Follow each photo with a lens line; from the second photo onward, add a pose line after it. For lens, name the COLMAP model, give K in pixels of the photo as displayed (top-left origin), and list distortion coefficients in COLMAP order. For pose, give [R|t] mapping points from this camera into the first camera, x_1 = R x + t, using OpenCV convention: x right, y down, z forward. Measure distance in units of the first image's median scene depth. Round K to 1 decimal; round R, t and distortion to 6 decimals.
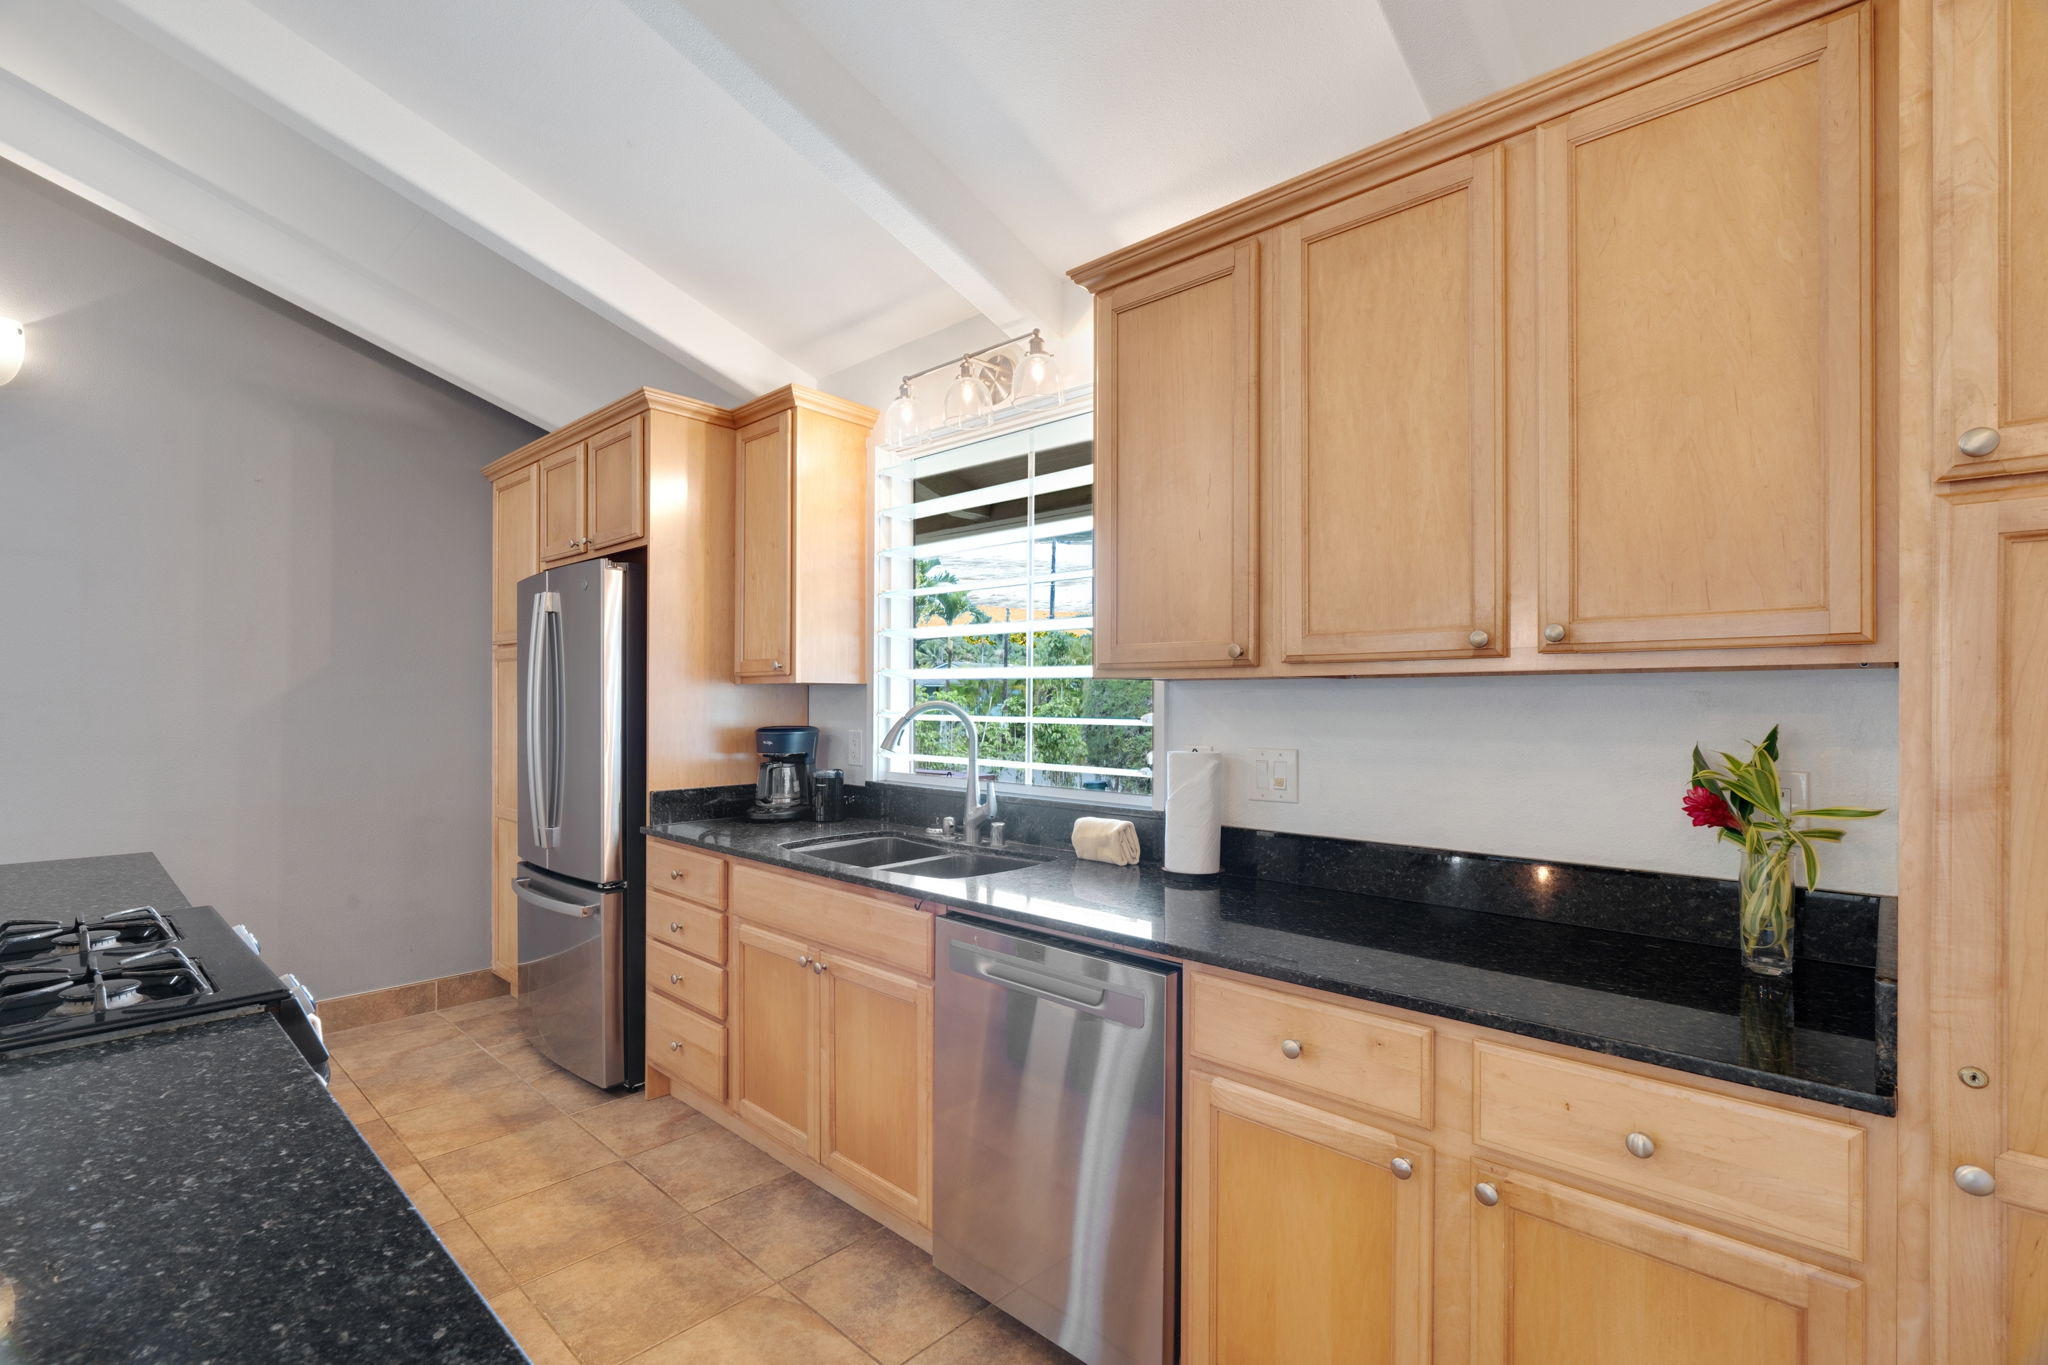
lens RADIAL K [[934.4, 0, 1024.6], [0, 934.4, 698.1], [0, 0, 1]] dist [-0.008373, 0.001621]
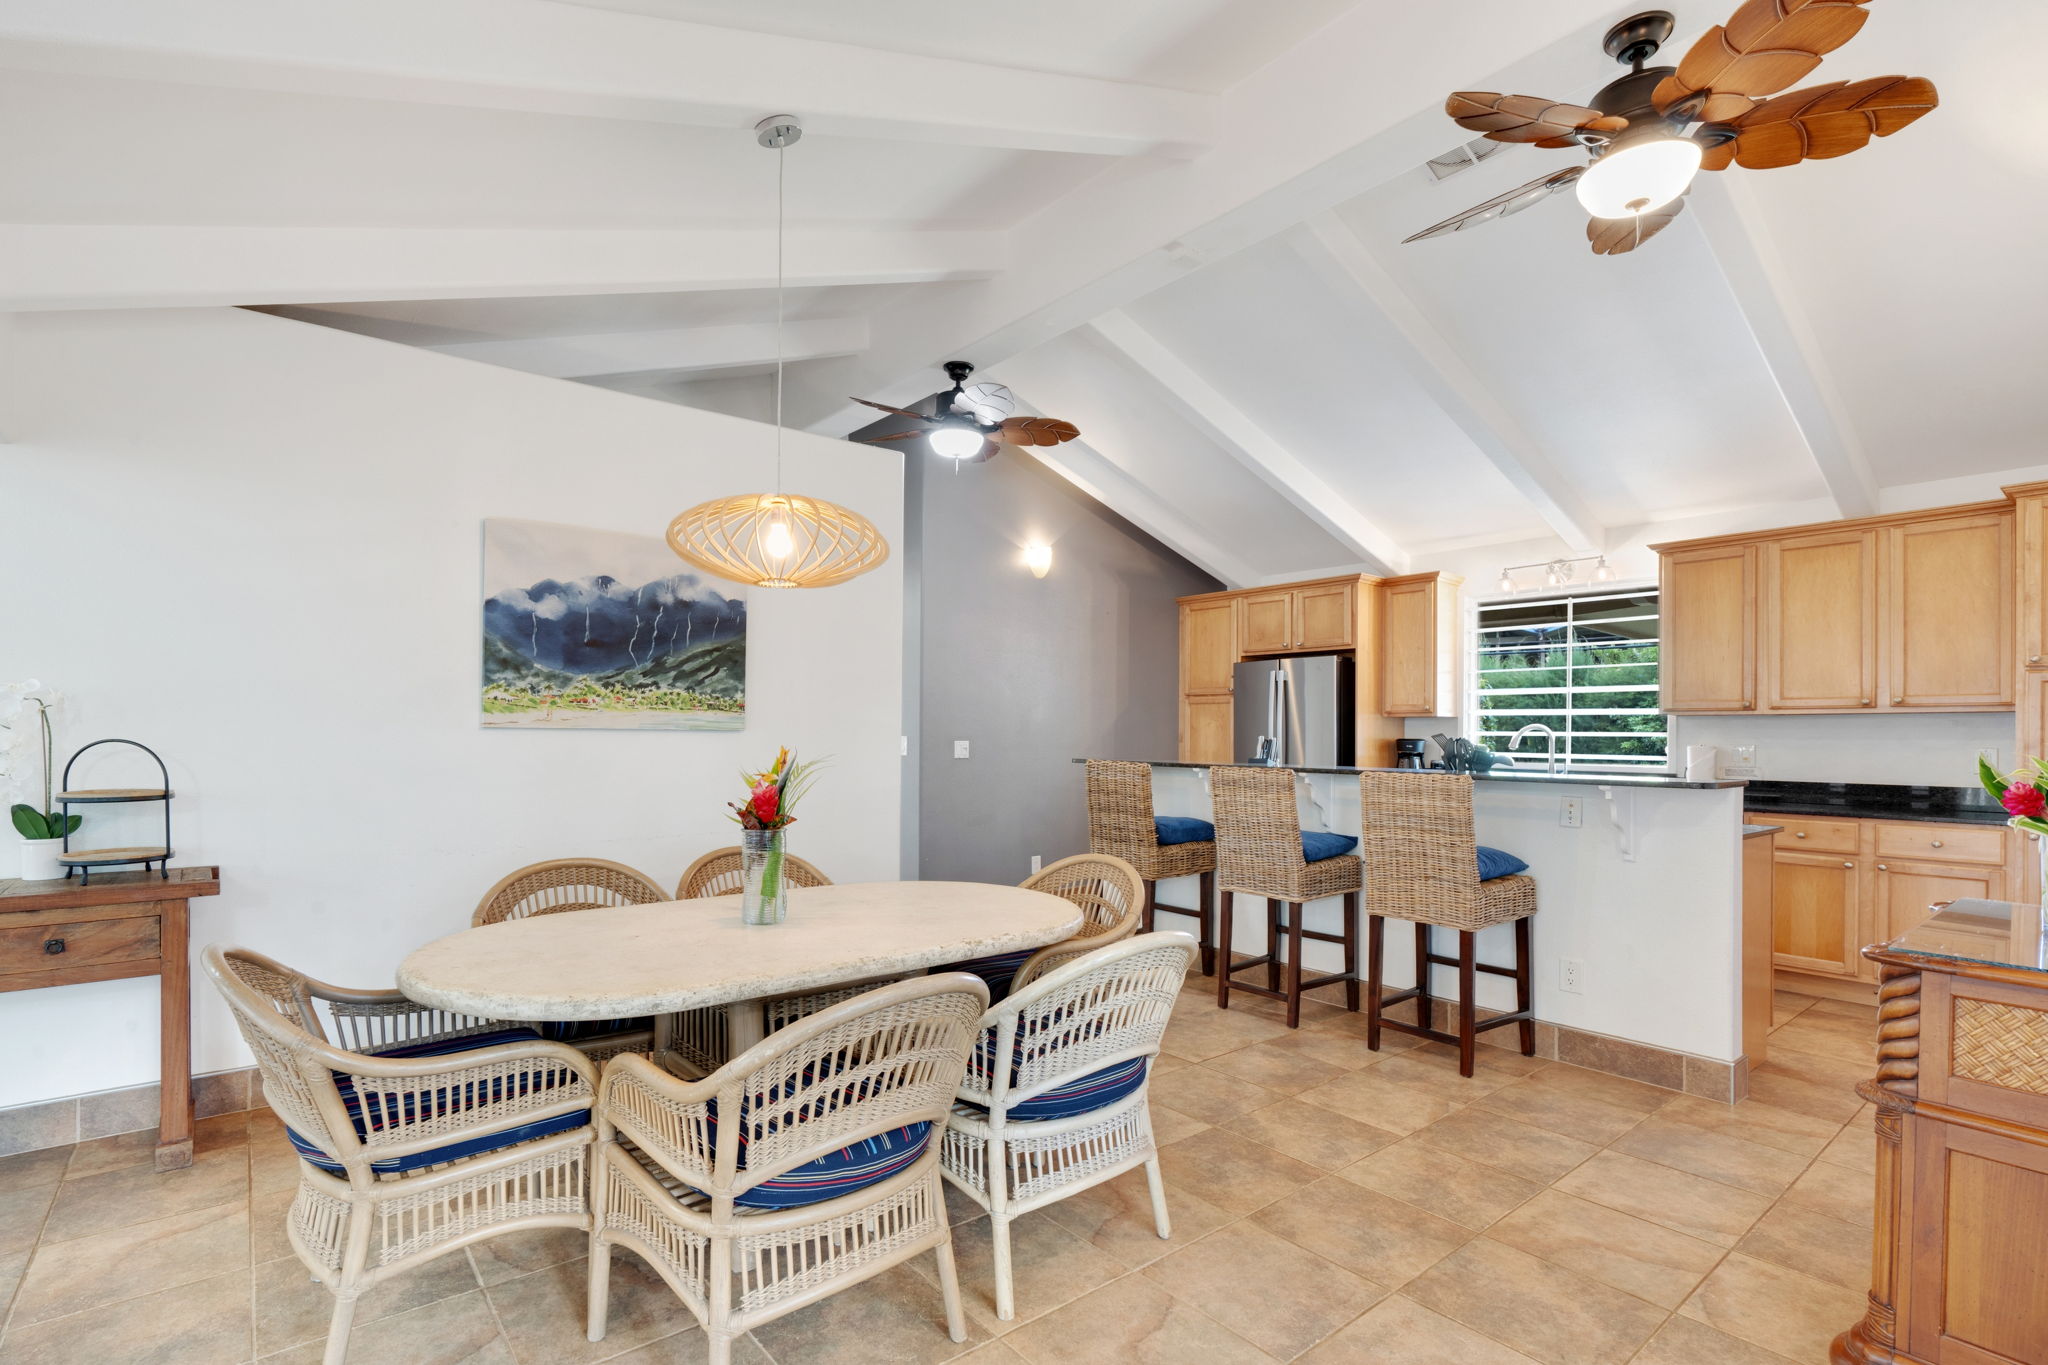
lens RADIAL K [[934.4, 0, 988.2], [0, 934.4, 729.2], [0, 0, 1]] dist [-0.008373, 0.001621]
pose [[0.986354, 0.005663, -0.164544, -0.905434], [-0.006259, 0.999976, -0.003107, 0.024766], [0.164522, 0.004094, 0.986365, -1.202471]]
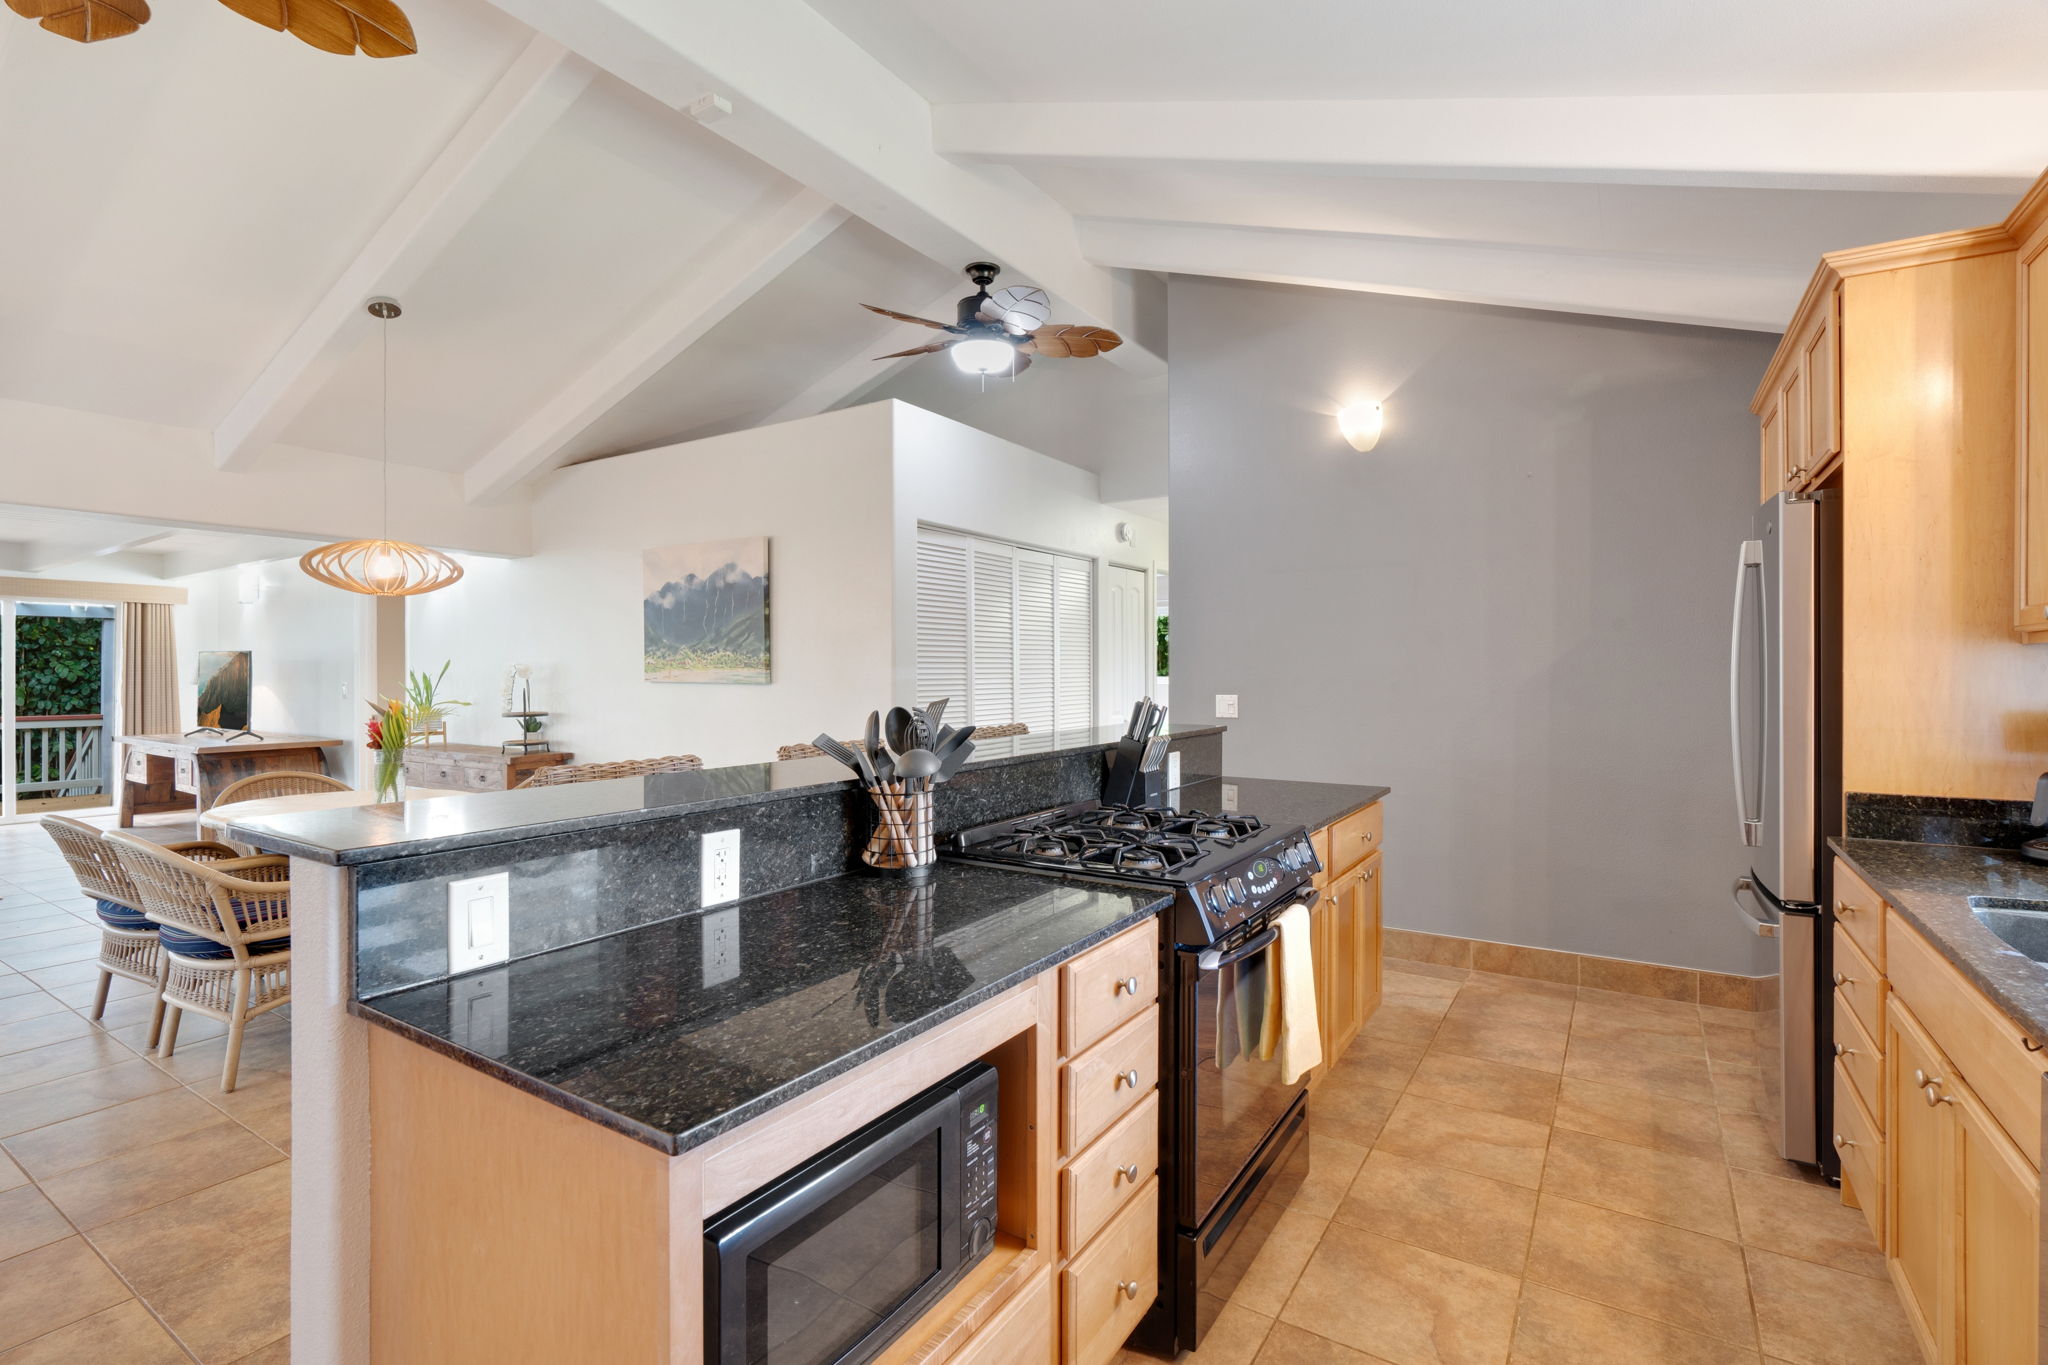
lens RADIAL K [[934.4, 0, 1023.4], [0, 934.4, 673.7], [0, 0, 1]] dist [-0.008373, 0.001621]
pose [[0.180936, 0.001690, -0.983493, 0.222054], [0.000449, 0.999998, 0.001801, 0.004301], [0.983495, -0.000767, 0.180935, 0.233405]]
